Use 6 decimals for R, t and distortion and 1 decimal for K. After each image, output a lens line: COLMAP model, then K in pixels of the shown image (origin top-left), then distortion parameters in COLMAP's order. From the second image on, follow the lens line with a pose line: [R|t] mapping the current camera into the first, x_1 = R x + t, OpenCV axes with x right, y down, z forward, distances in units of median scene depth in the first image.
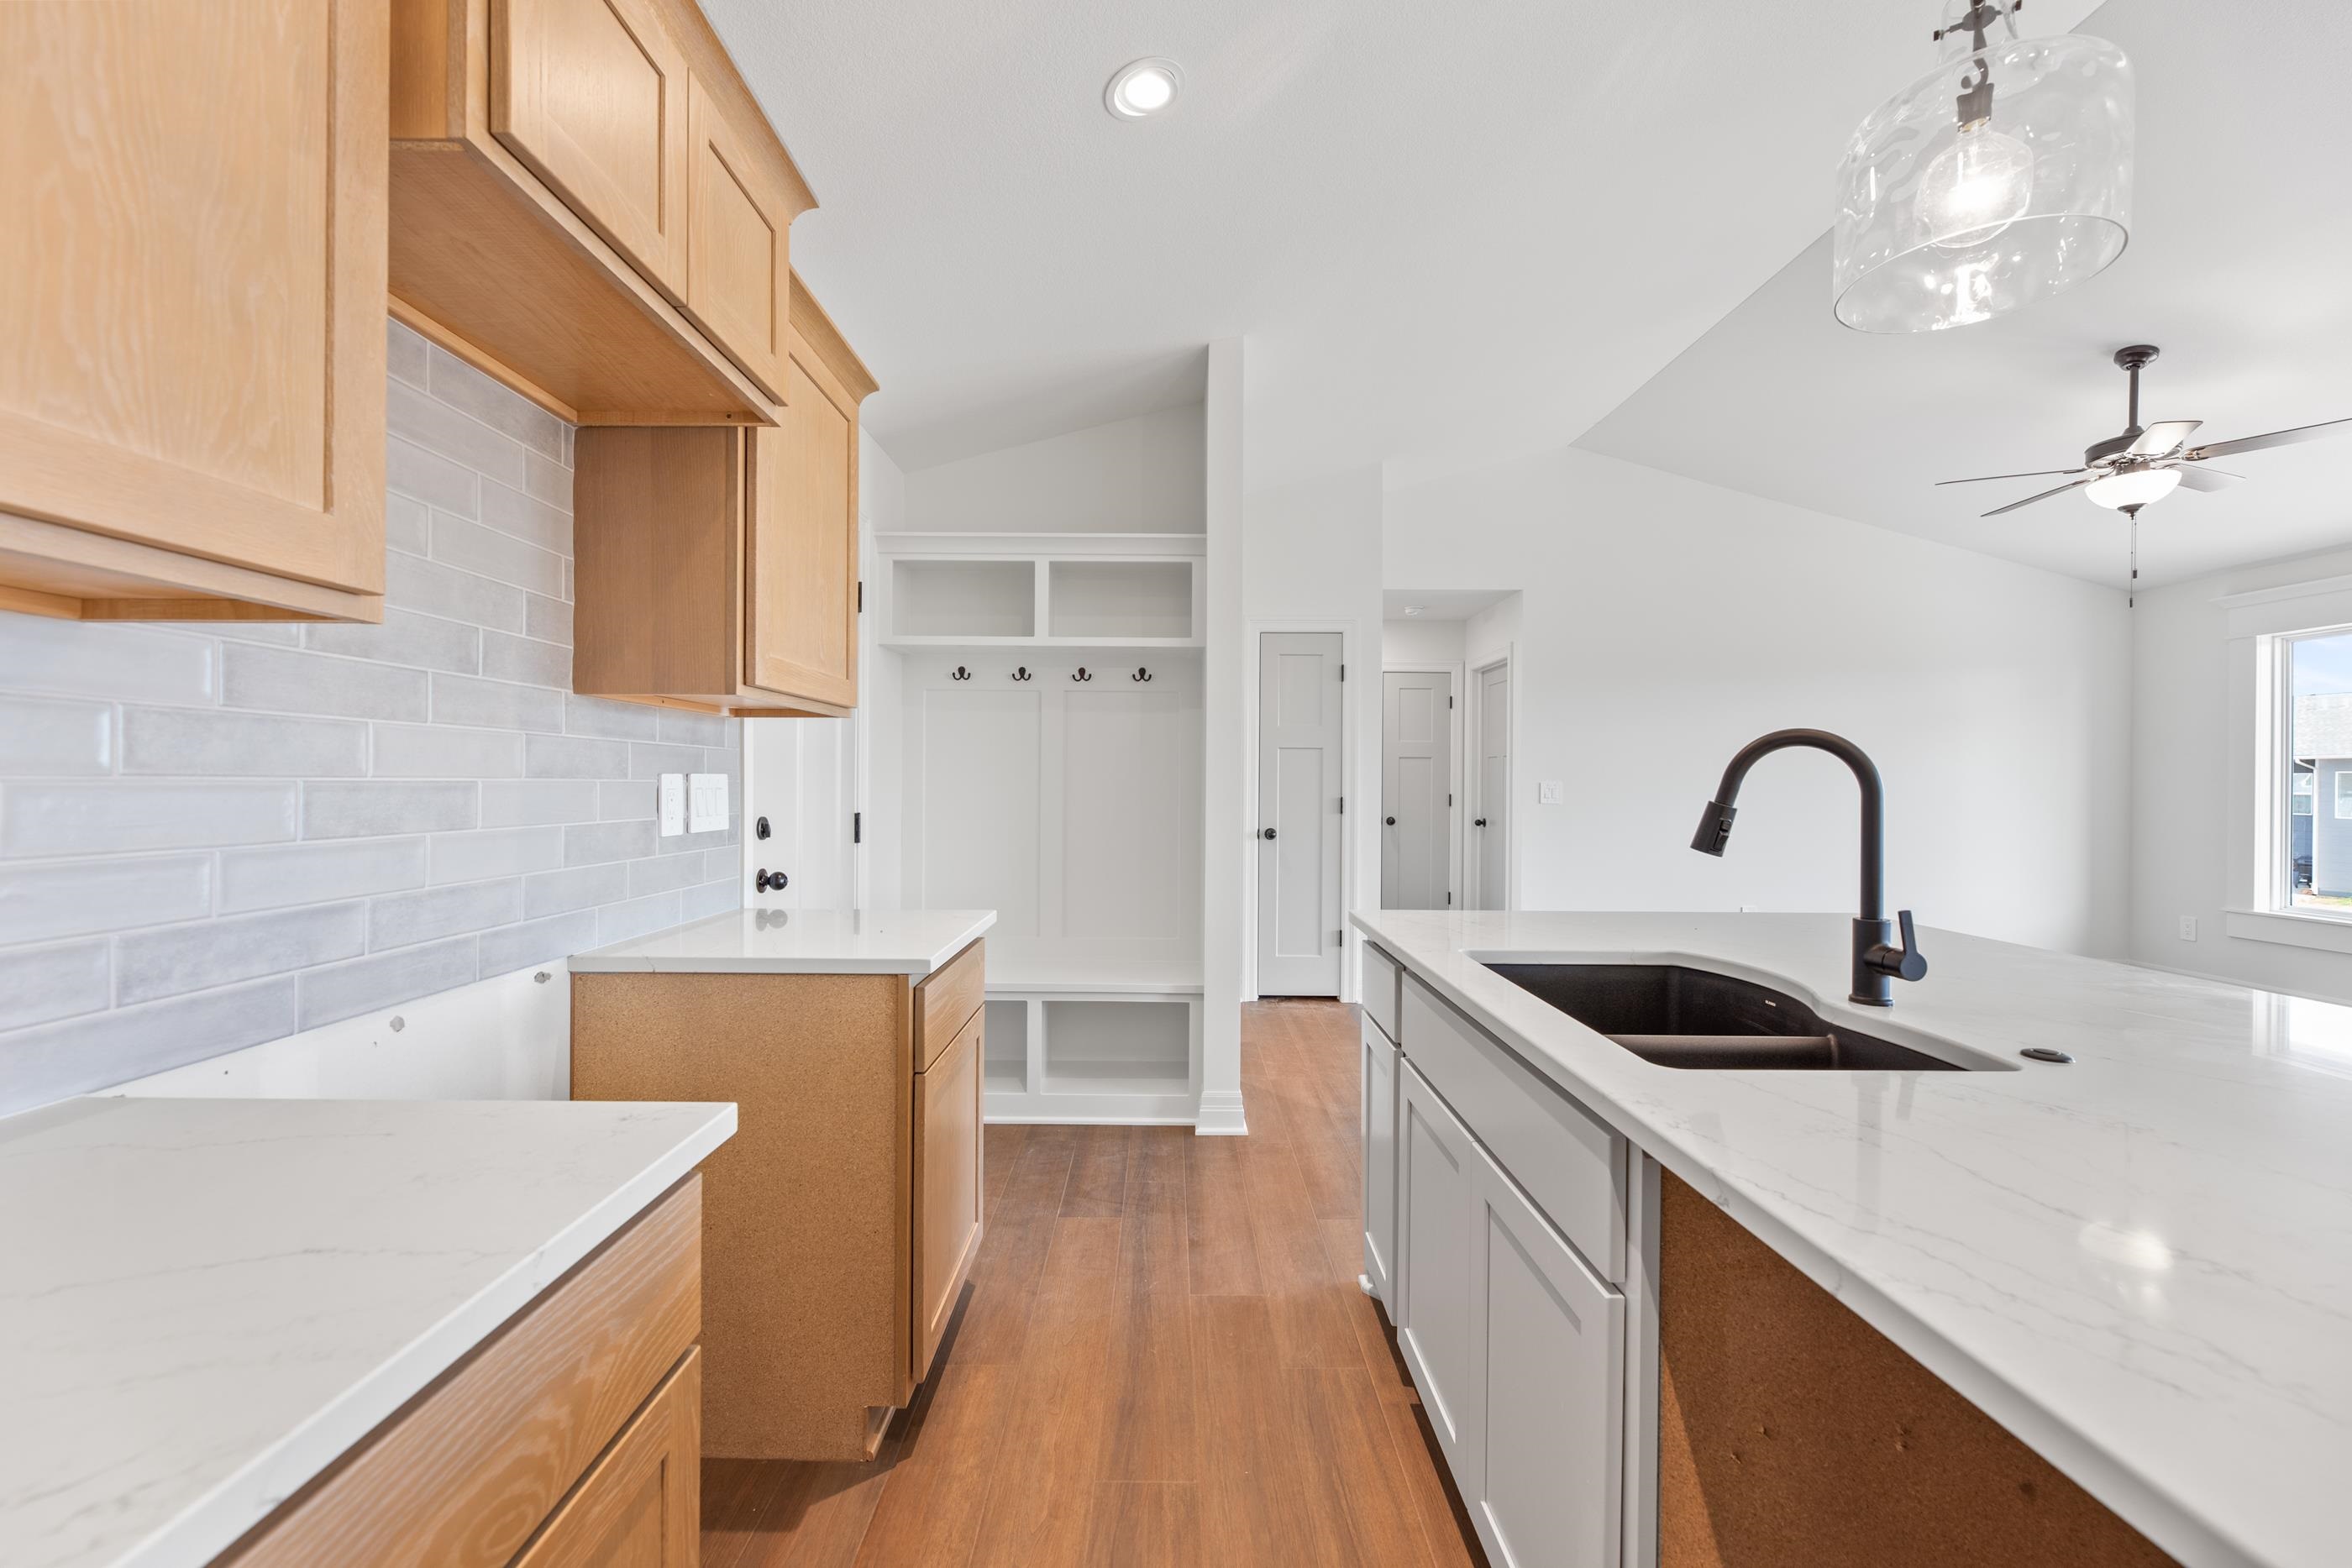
lens RADIAL K [[951.1, 0, 1161.6], [0, 951.1, 782.4], [0, 0, 1]] dist [-0.003409, -0.000266]
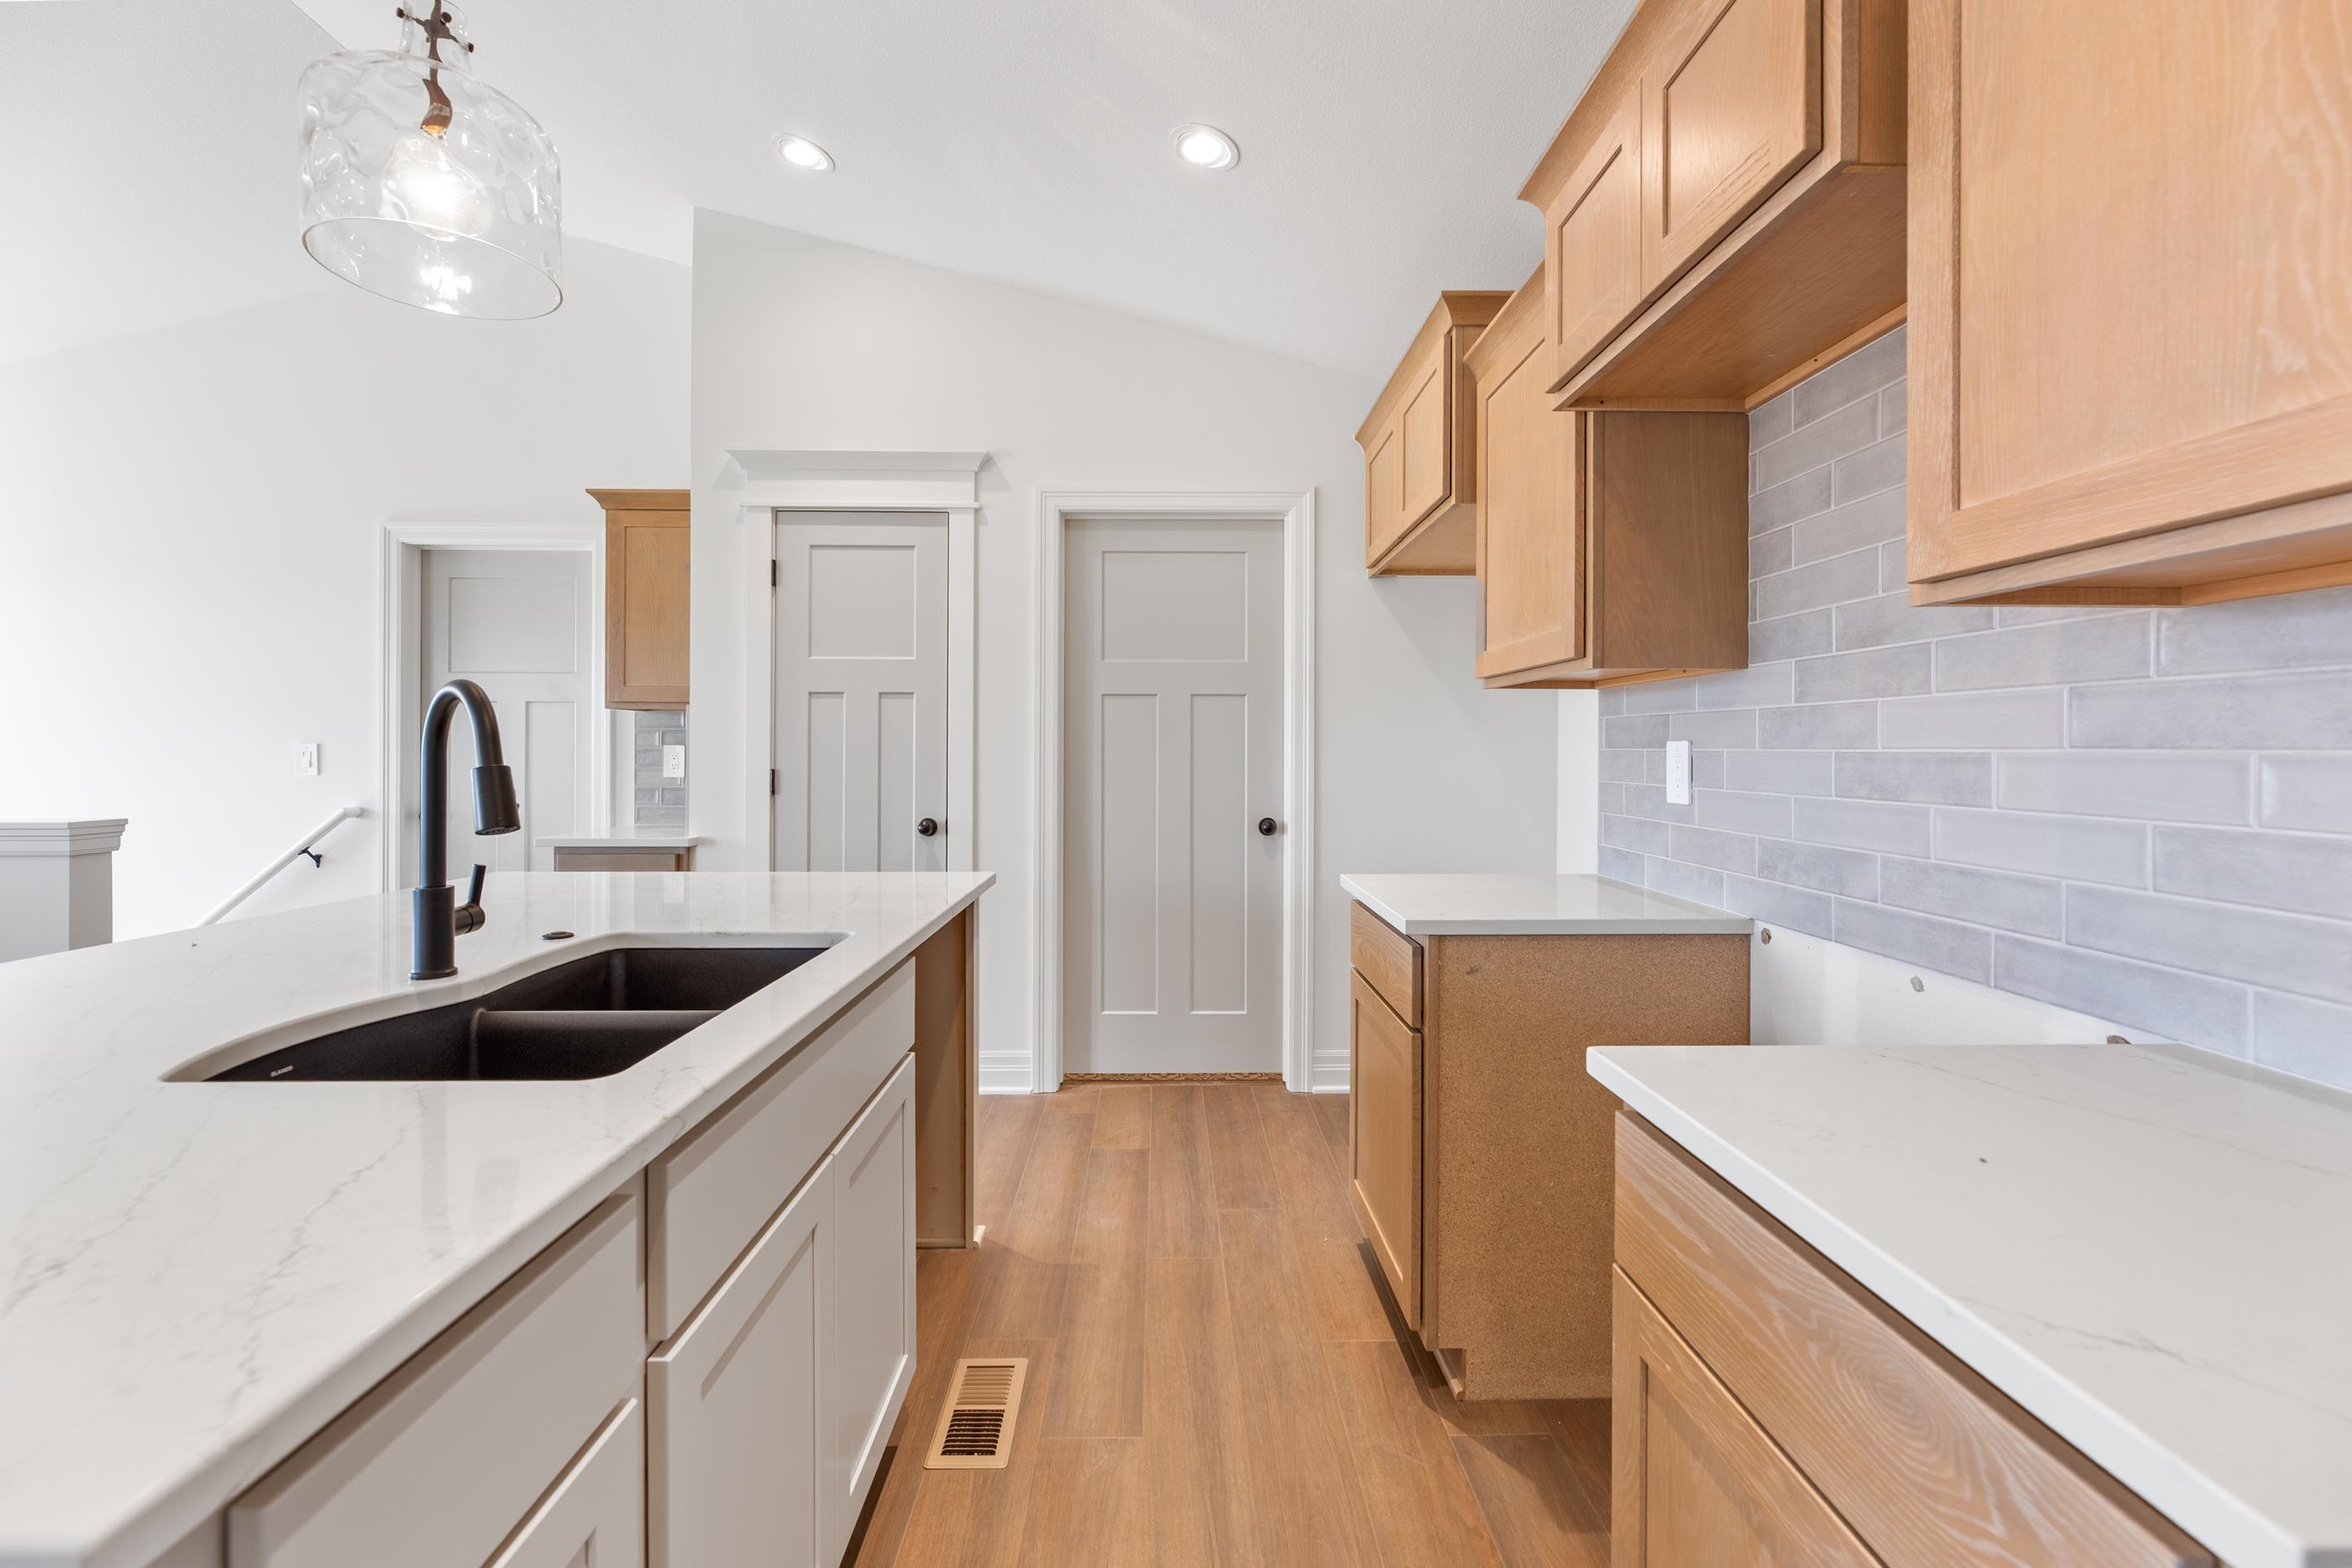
lens RADIAL K [[951.1, 0, 1182.4], [0, 951.1, 765.6], [0, 0, 1]] dist [-0.003409, -0.000266]
pose [[-0.999597, -0.007518, -0.027366, 0.027754], [-0.007990, 0.999821, 0.017170, 0.001391], [0.027232, 0.017382, -0.999478, 1.572237]]
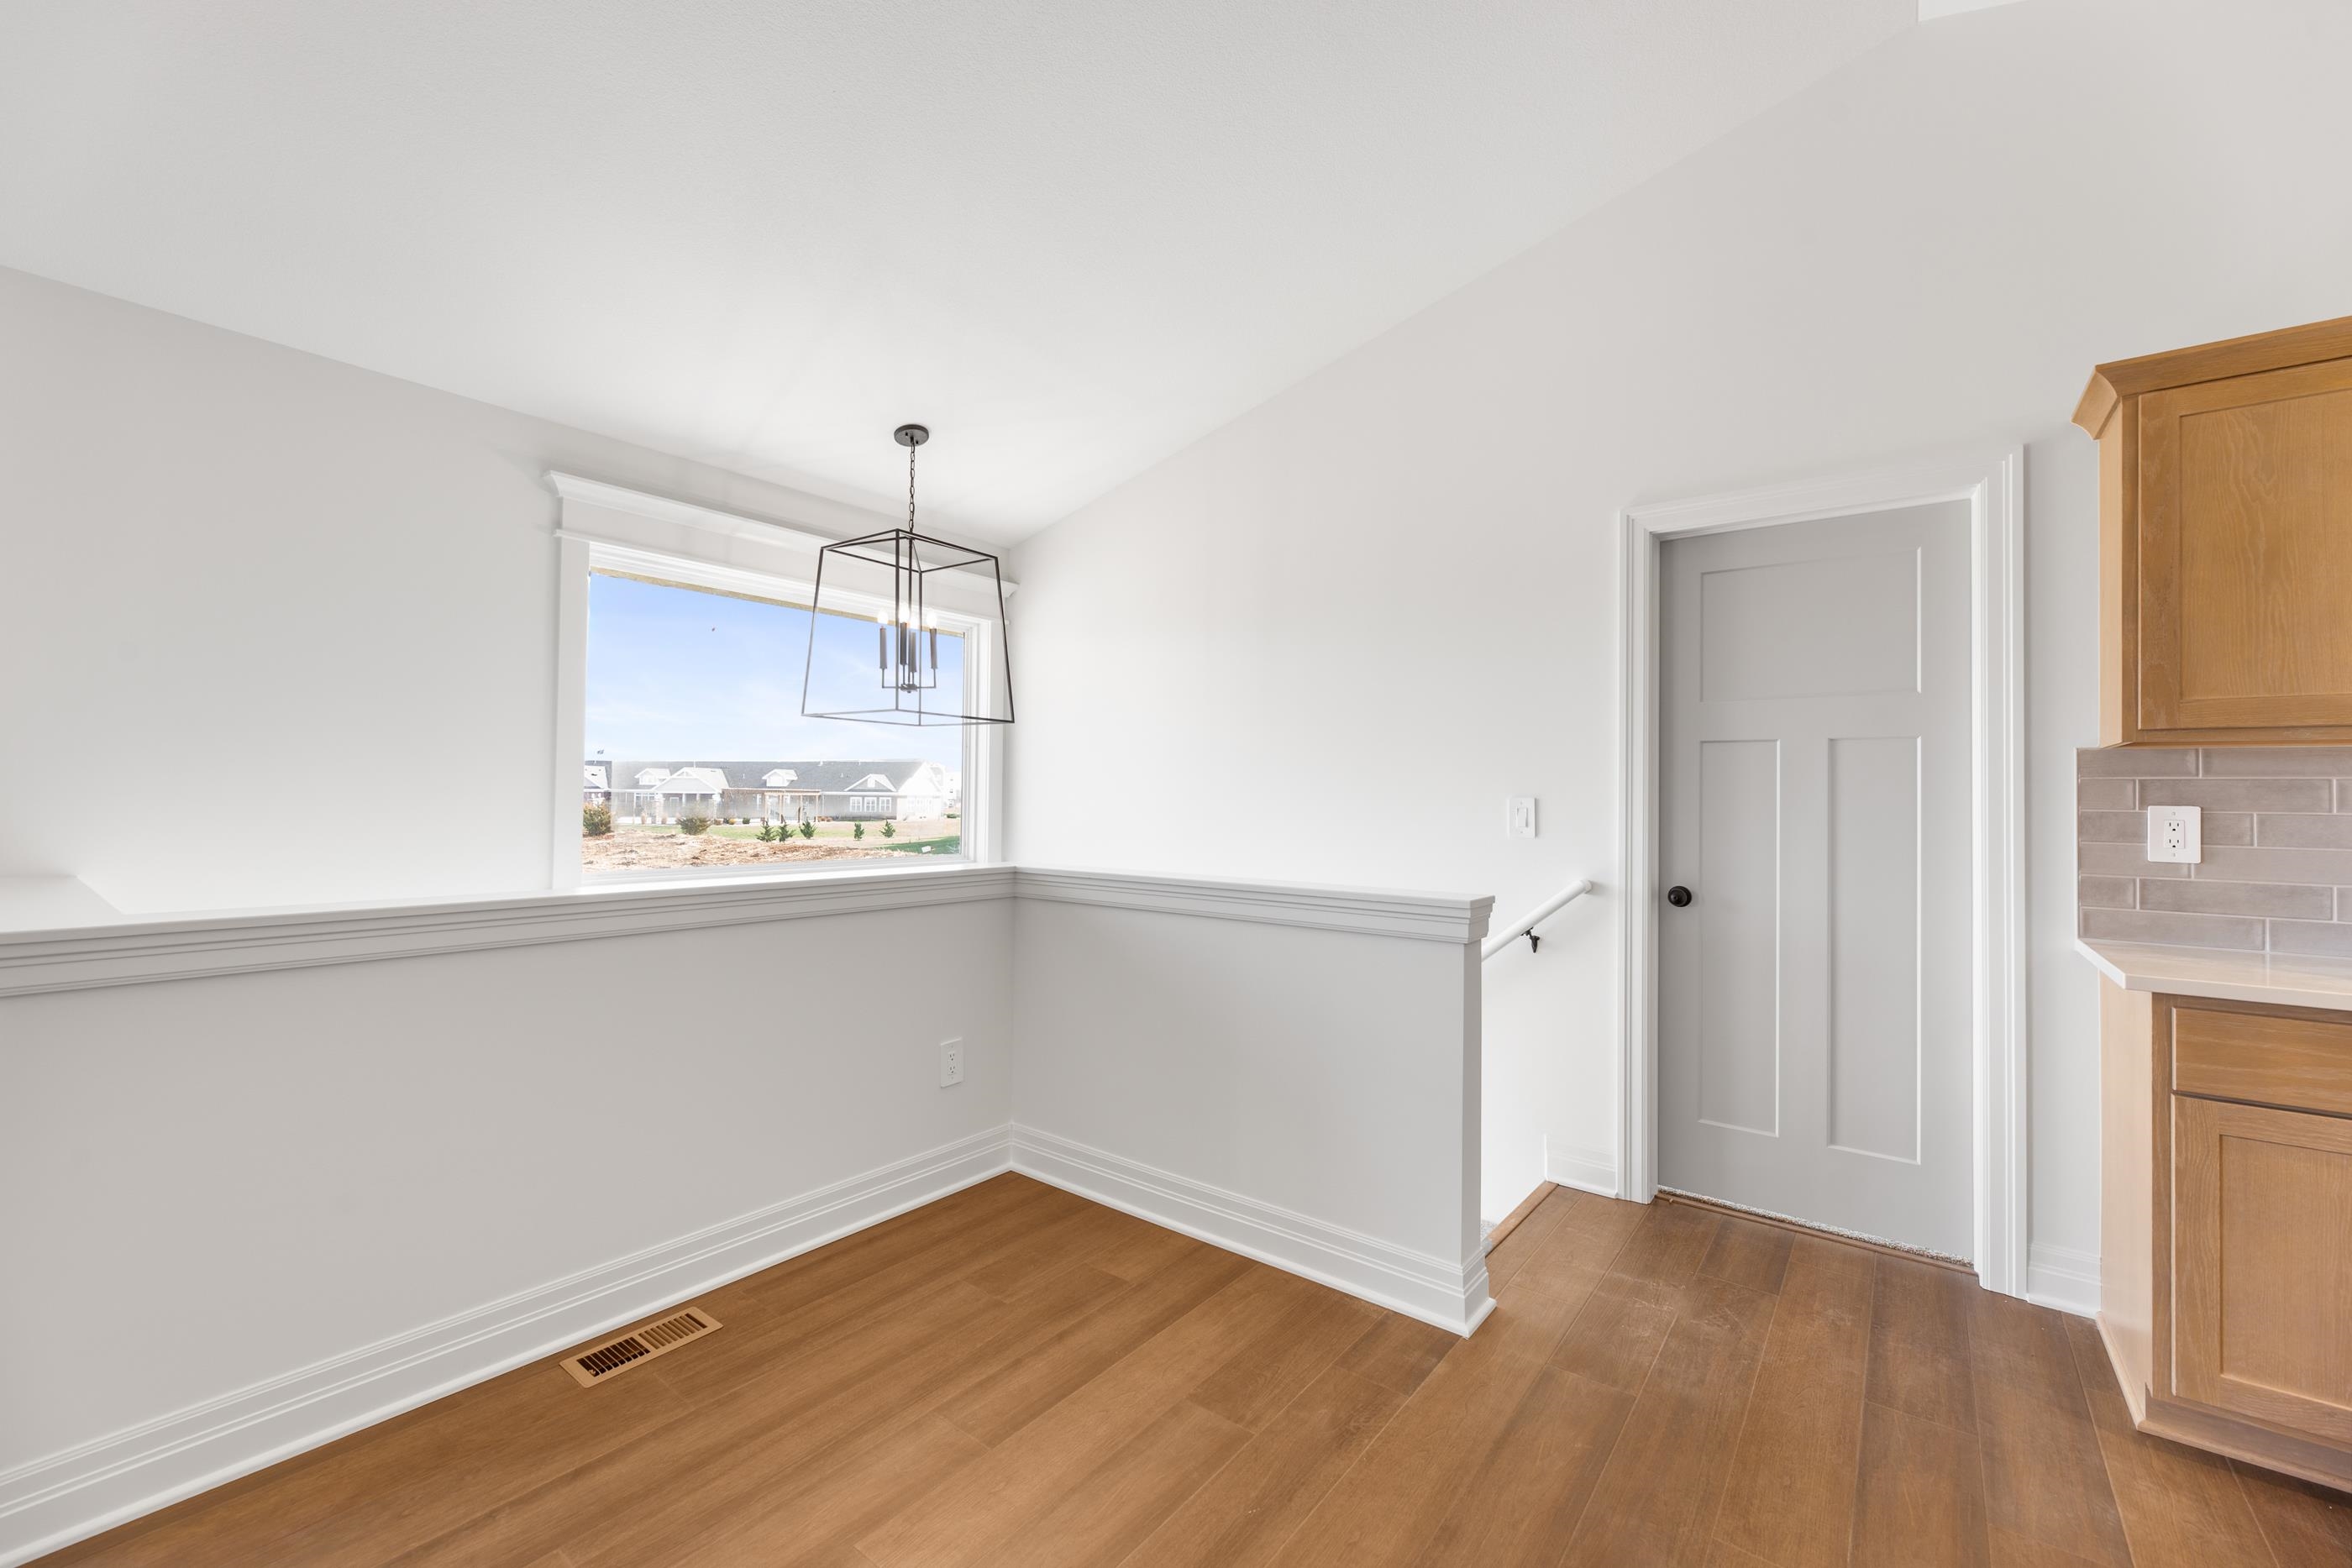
lens RADIAL K [[951.1, 0, 1157.8], [0, 951.1, 784.6], [0, 0, 1]] dist [-0.003409, -0.000266]
pose [[-0.784355, -0.007503, 0.620267, 1.483209], [-0.015678, 0.999847, -0.007730, 0.003941], [-0.620114, -0.015788, -0.784353, 1.127137]]
